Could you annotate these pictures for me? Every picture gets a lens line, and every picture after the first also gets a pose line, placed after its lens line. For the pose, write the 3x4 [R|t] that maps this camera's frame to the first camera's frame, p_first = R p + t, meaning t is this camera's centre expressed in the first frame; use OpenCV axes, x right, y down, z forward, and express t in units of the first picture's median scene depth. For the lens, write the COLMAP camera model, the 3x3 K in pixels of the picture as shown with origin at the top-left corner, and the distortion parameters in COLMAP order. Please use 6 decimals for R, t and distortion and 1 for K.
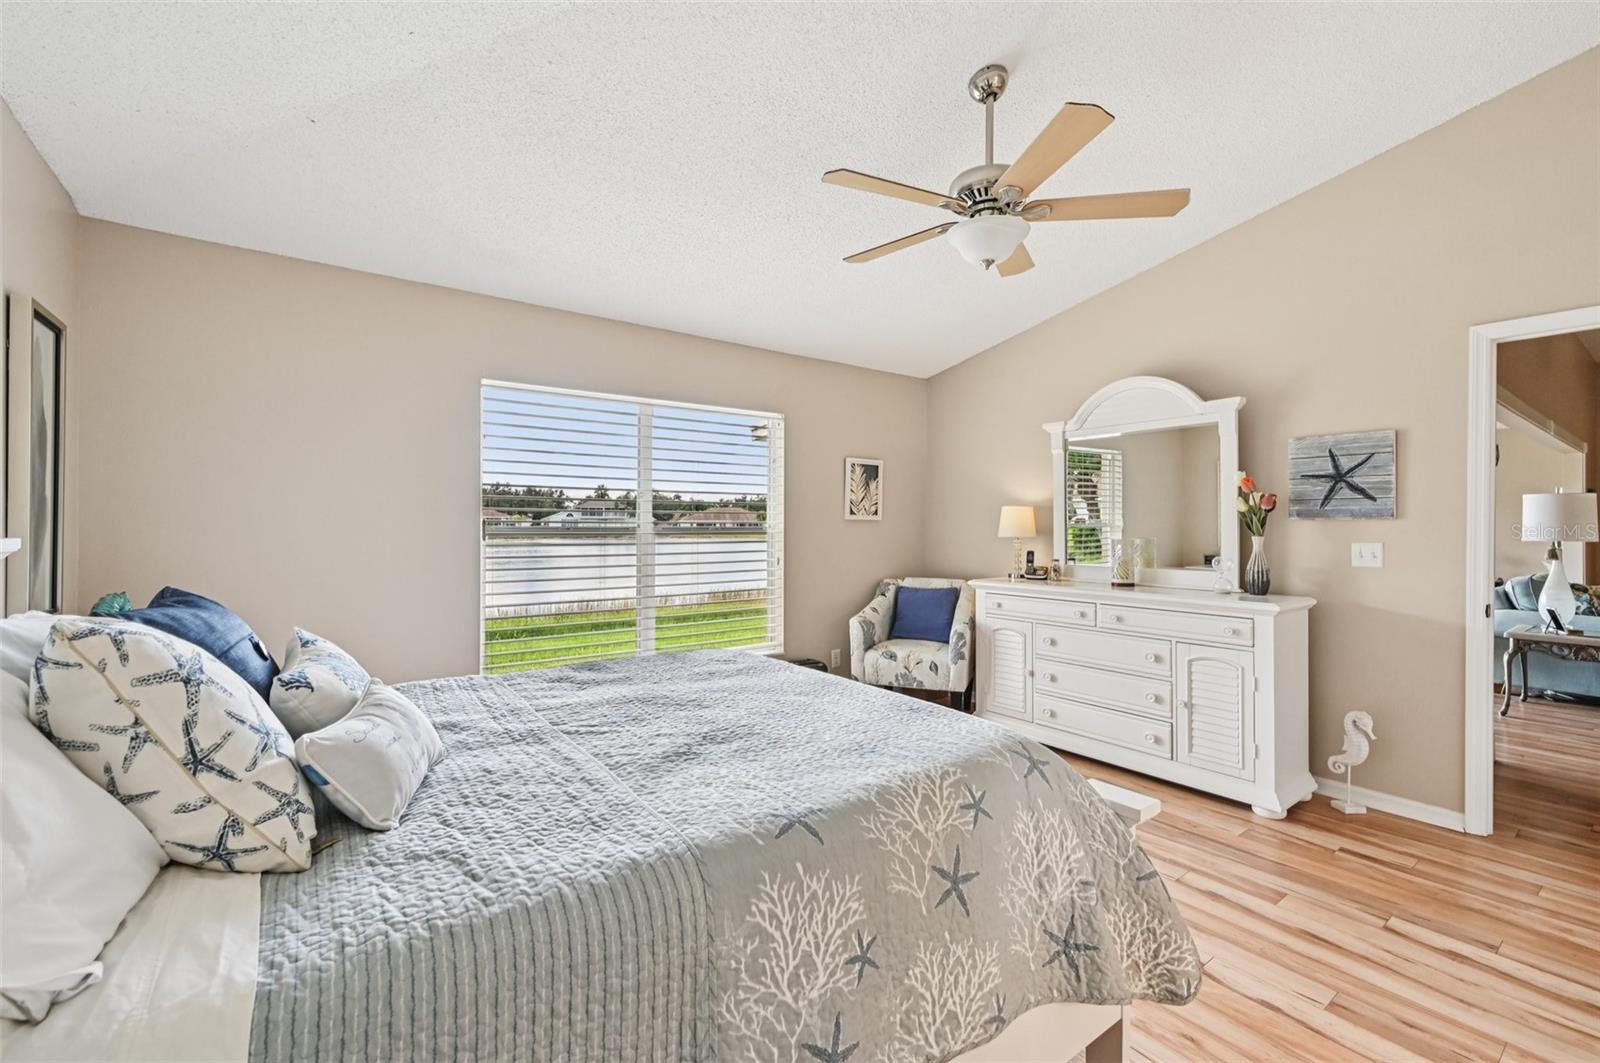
lens RADIAL K [[667.7, 0, 786.8], [0, 667.7, 530.3], [0, 0, 1]] dist [0.001885, 0.000298]
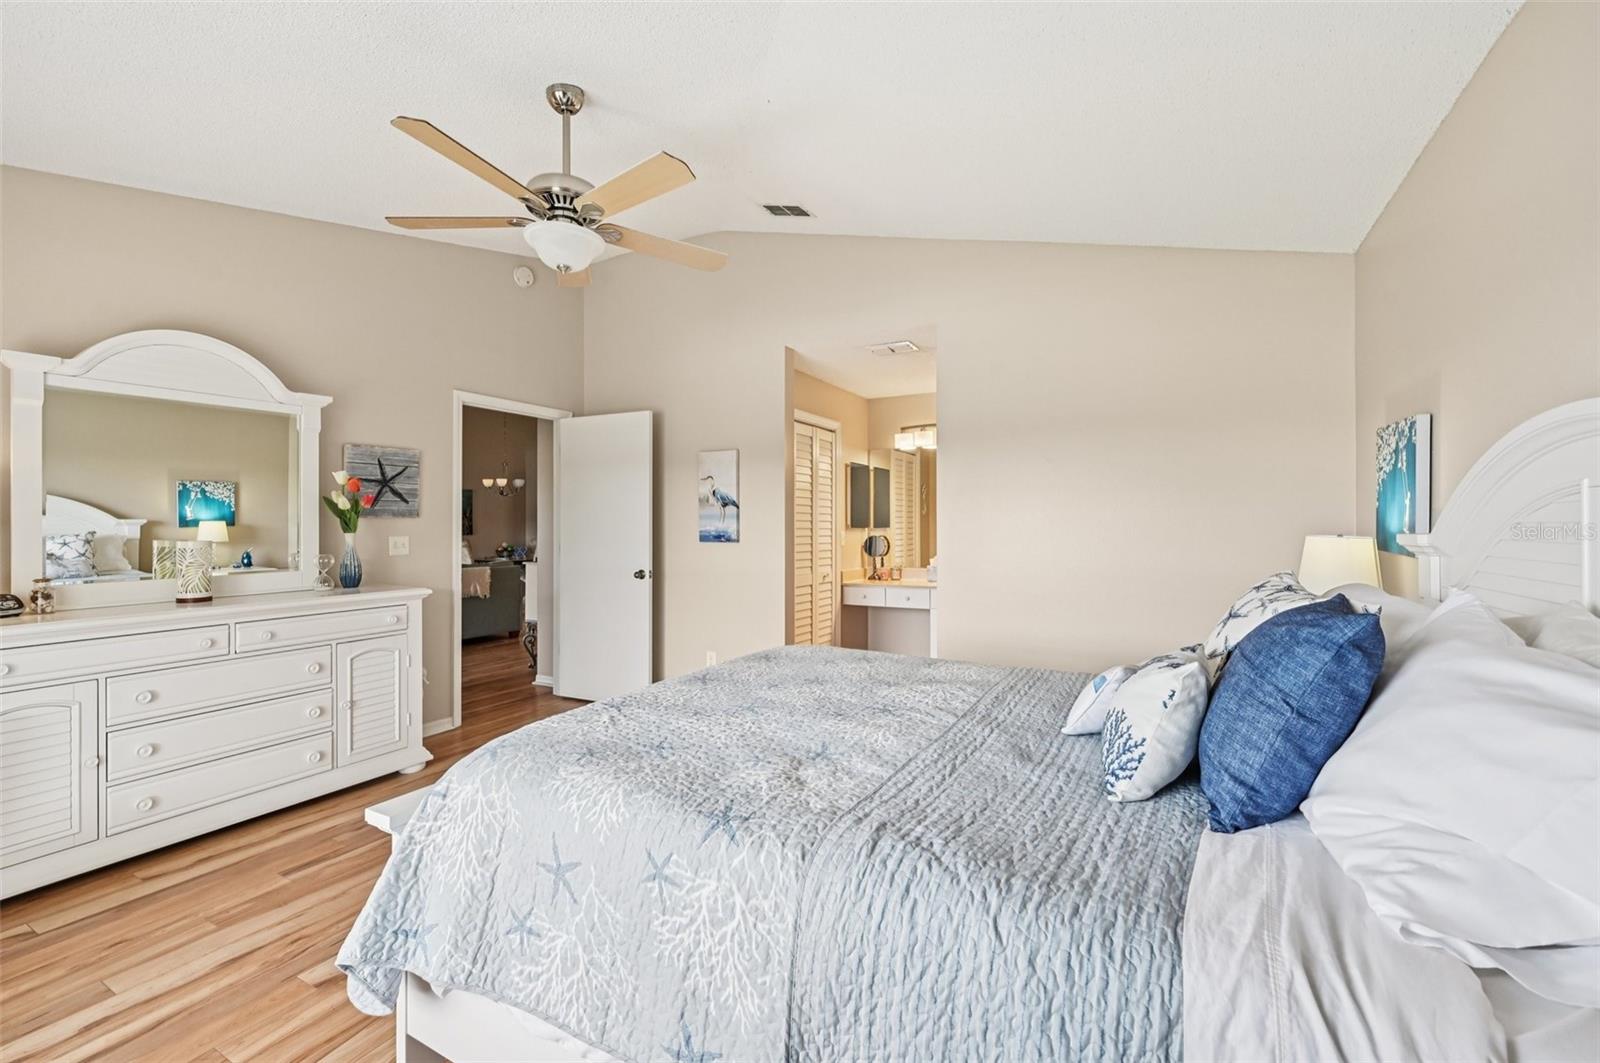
lens RADIAL K [[667.7, 0, 800.7], [0, 667.7, 521.6], [0, 0, 1]] dist [0.001885, 0.000298]
pose [[-0.420947, 0.000094, 0.907085, -0.587941], [0.010782, 0.999930, 0.004900, -0.006751], [-0.907021, 0.011843, -0.420919, 0.825257]]
